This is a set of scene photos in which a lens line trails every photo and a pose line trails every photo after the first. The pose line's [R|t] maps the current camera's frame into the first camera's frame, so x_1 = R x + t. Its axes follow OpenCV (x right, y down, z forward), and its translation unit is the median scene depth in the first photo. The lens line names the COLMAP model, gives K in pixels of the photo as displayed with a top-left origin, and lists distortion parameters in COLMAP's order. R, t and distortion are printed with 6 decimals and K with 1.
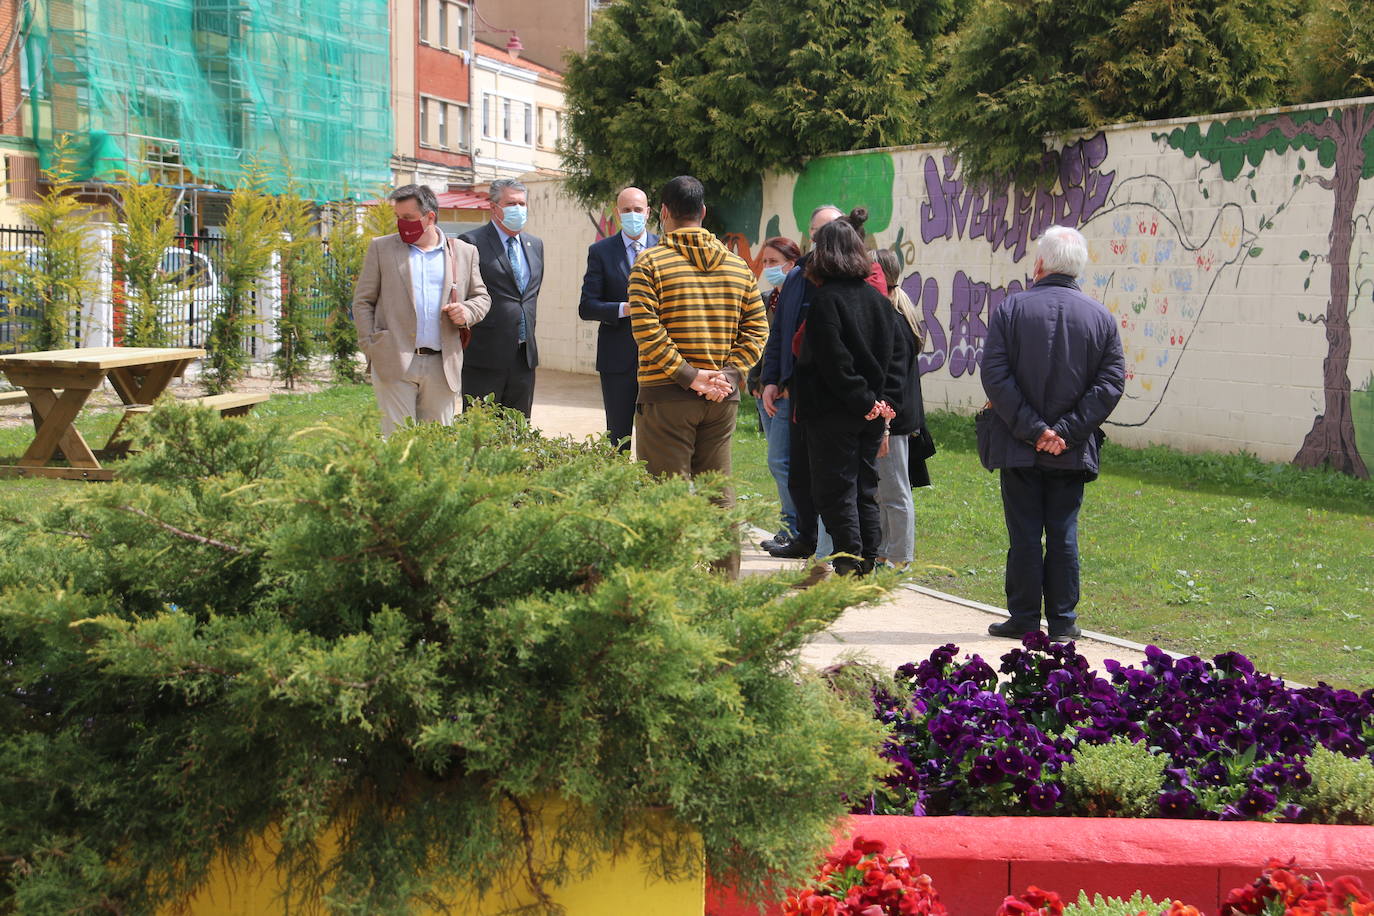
lens RADIAL K [[2902.4, 0, 722.2], [0, 2902.4, 522.0], [0, 0, 1]] dist [0.343089, 1.802730]
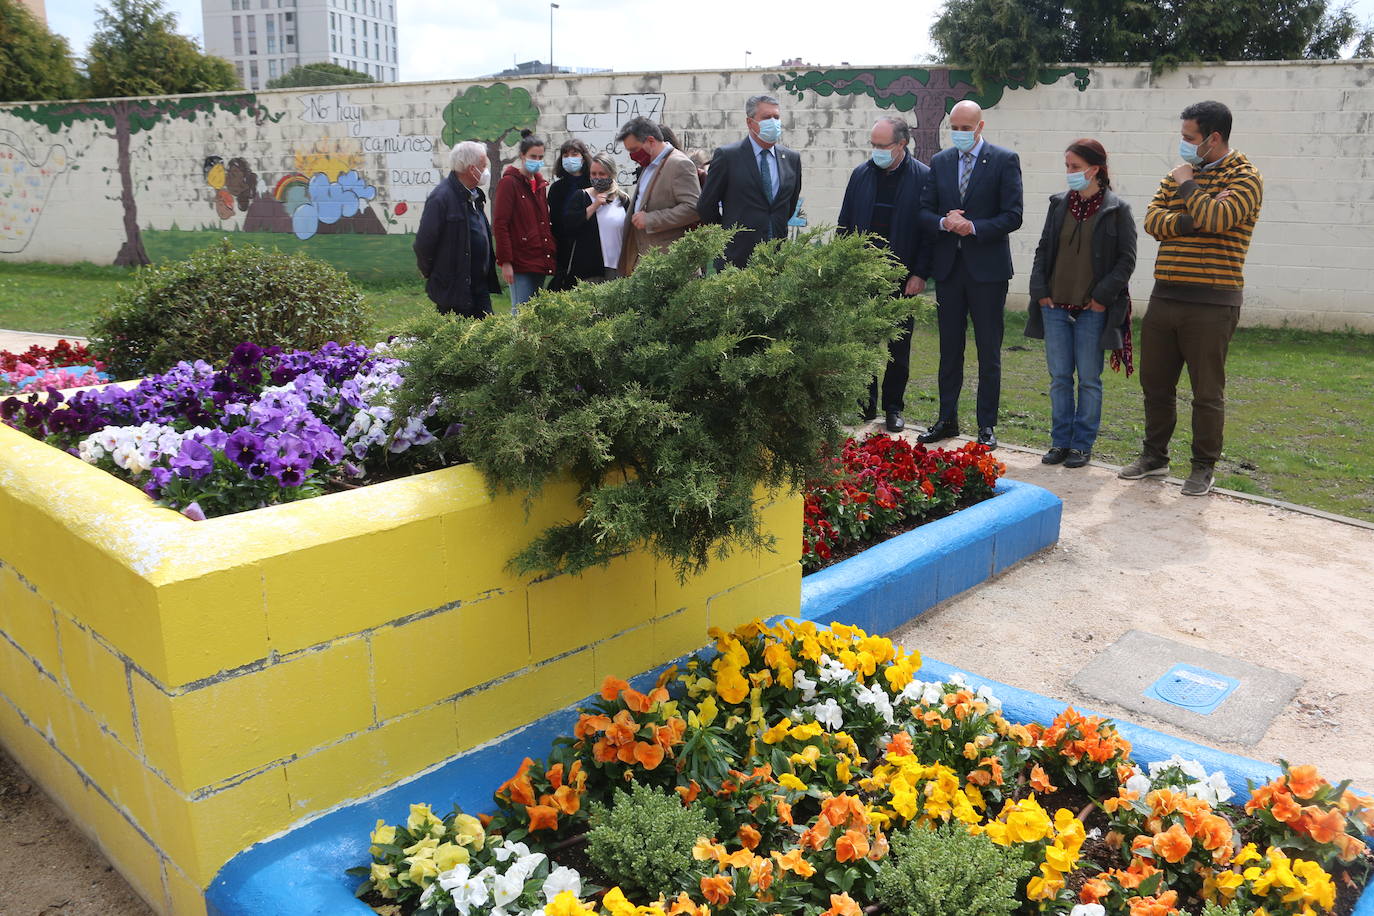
lens RADIAL K [[1177.5, 0, 693.6], [0, 1177.5, 475.6], [0, 0, 1]] dist [-0.194334, 0.198650]
pose [[0.696252, -0.183456, 0.693958, -0.086810], [0.060658, 0.978367, 0.197784, -0.004888], [-0.715230, -0.095613, 0.692318, 0.066363]]
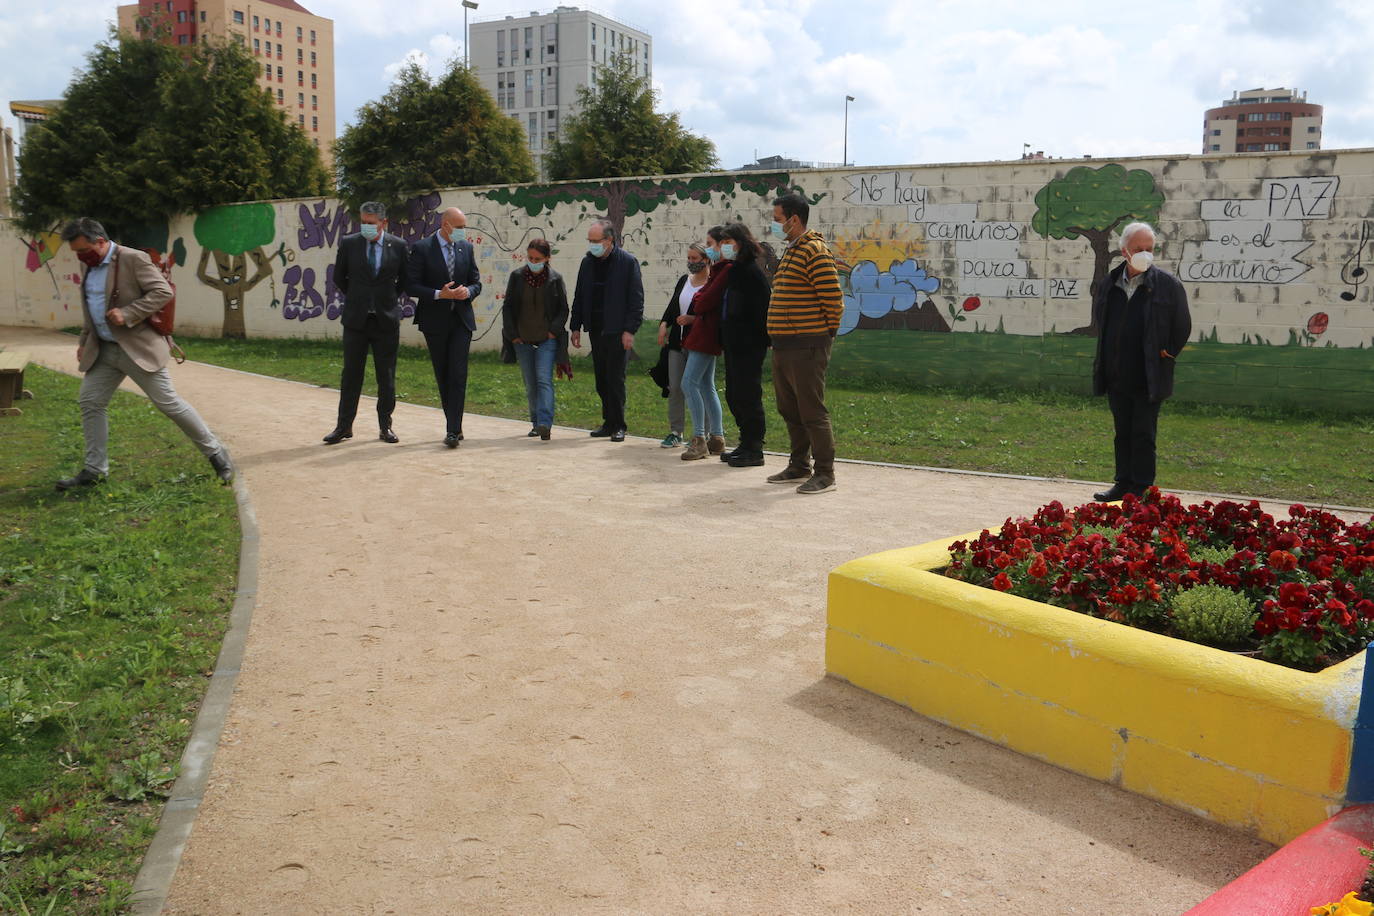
lens RADIAL K [[1174.6, 0, 690.5], [0, 1174.6, 451.1], [0, 0, 1]] dist [-0.182285, 0.200871]
pose [[0.810448, -0.098934, 0.577396, -0.159681], [0.056237, 0.994223, 0.091419, -0.018303], [-0.583105, -0.041620, 0.811330, 0.225953]]
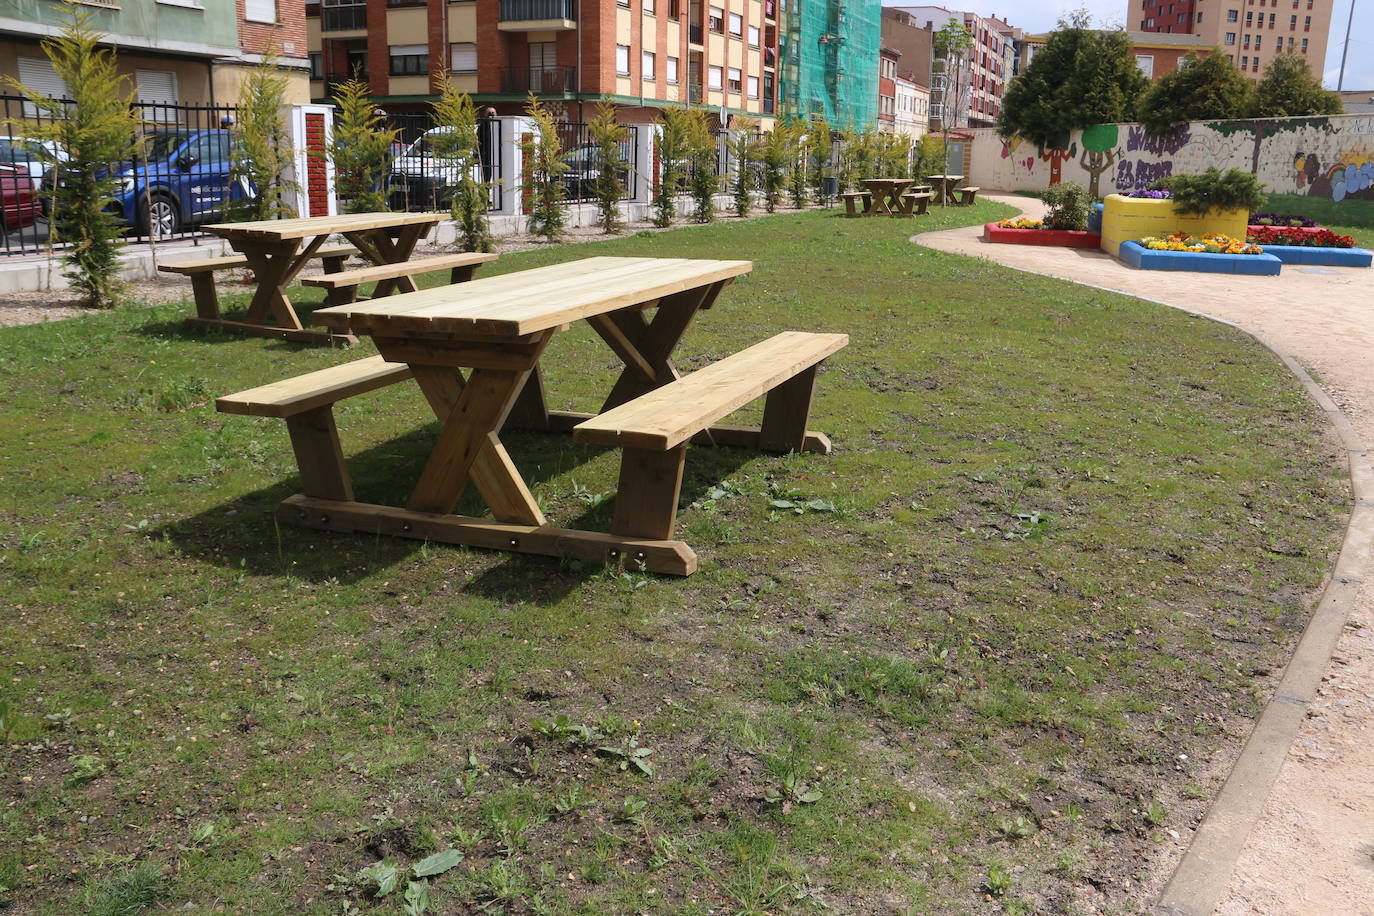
lens RADIAL K [[1226.0, 0, 641.6], [0, 1226.0, 536.9], [0, 0, 1]] dist [-0.209343, 0.159401]
pose [[0.976249, 0.053692, -0.209891, -0.171680], [-0.006935, 0.976052, 0.217428, 0.052606], [0.216539, -0.210808, 0.953242, -0.537444]]
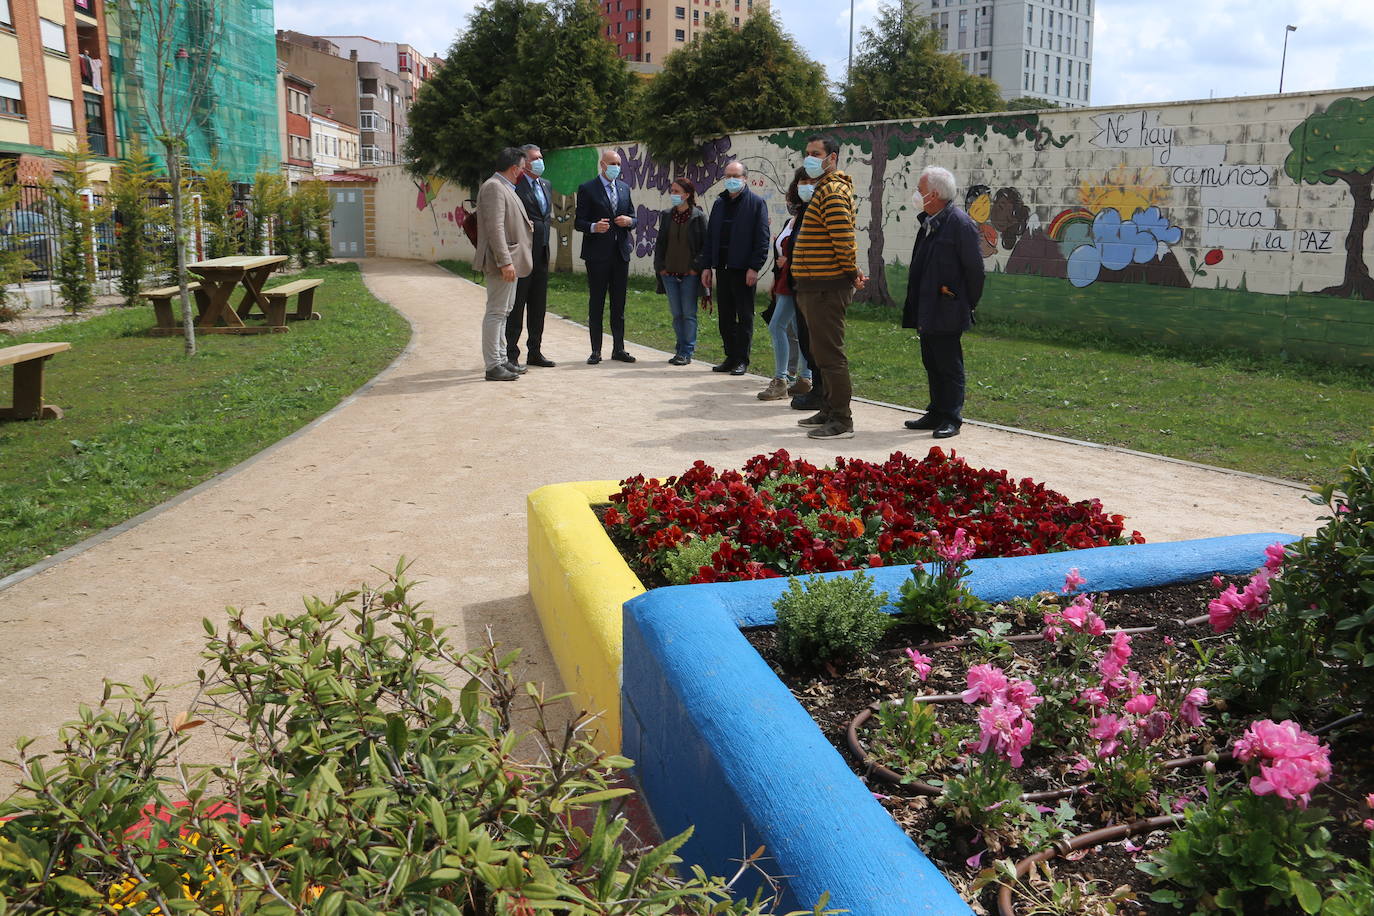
lens RADIAL K [[1177.5, 0, 693.6], [0, 1177.5, 475.6], [0, 0, 1]] dist [-0.194334, 0.198650]
pose [[0.968417, -0.060012, 0.242006, -0.081154], [0.025950, 0.989590, 0.141557, -0.012666], [-0.247981, -0.130806, 0.959893, 0.178630]]
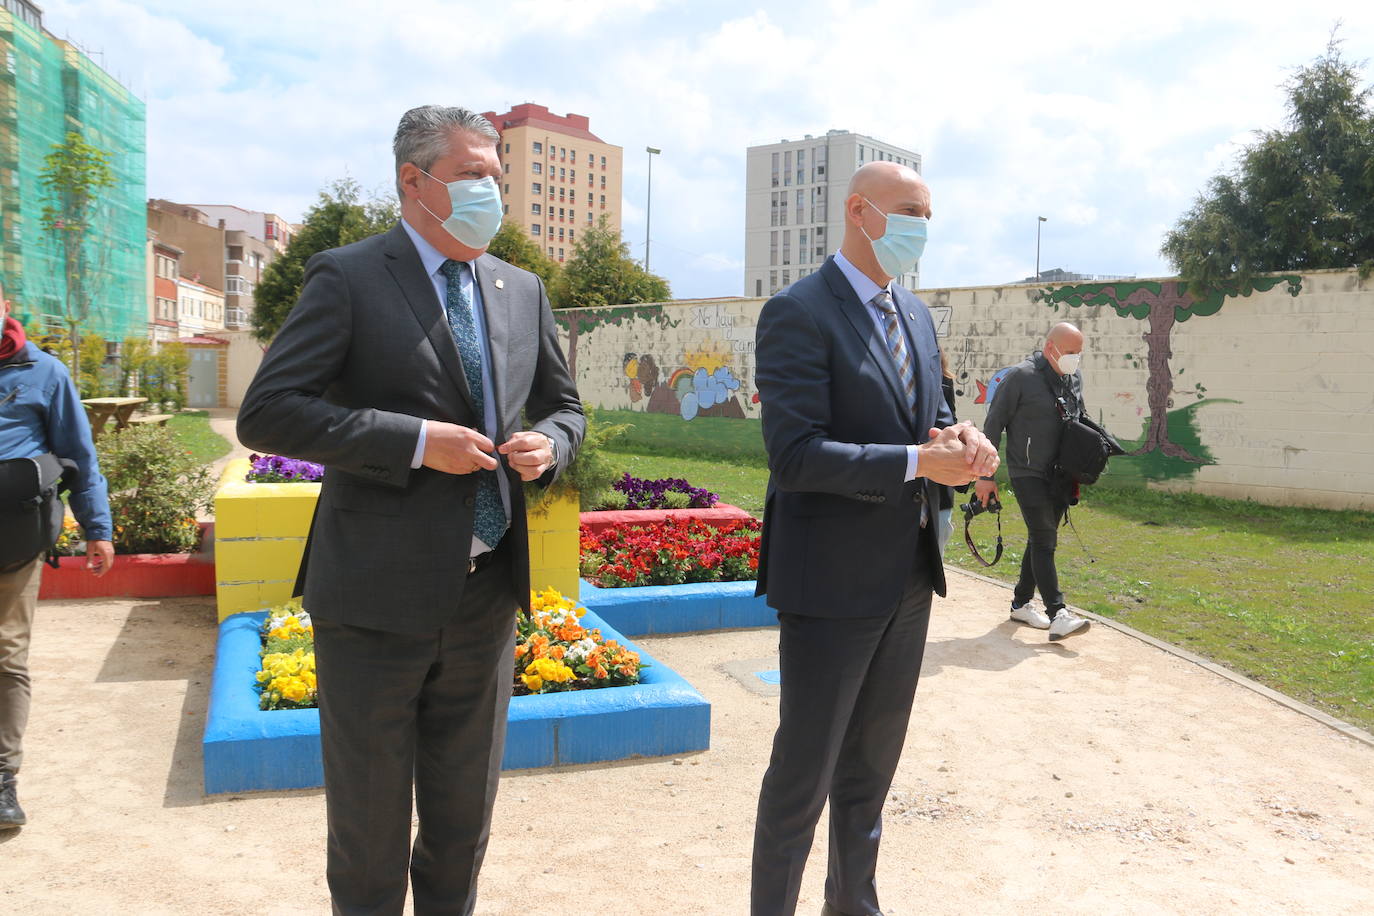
lens RADIAL K [[1194.9, 0, 684.9], [0, 1194.9, 487.1], [0, 0, 1]] dist [-0.178410, 0.213249]
pose [[0.940735, -0.026615, 0.338097, -0.056643], [0.022822, 0.999624, 0.015190, 0.010991], [-0.338374, -0.006574, 0.940989, -0.079625]]
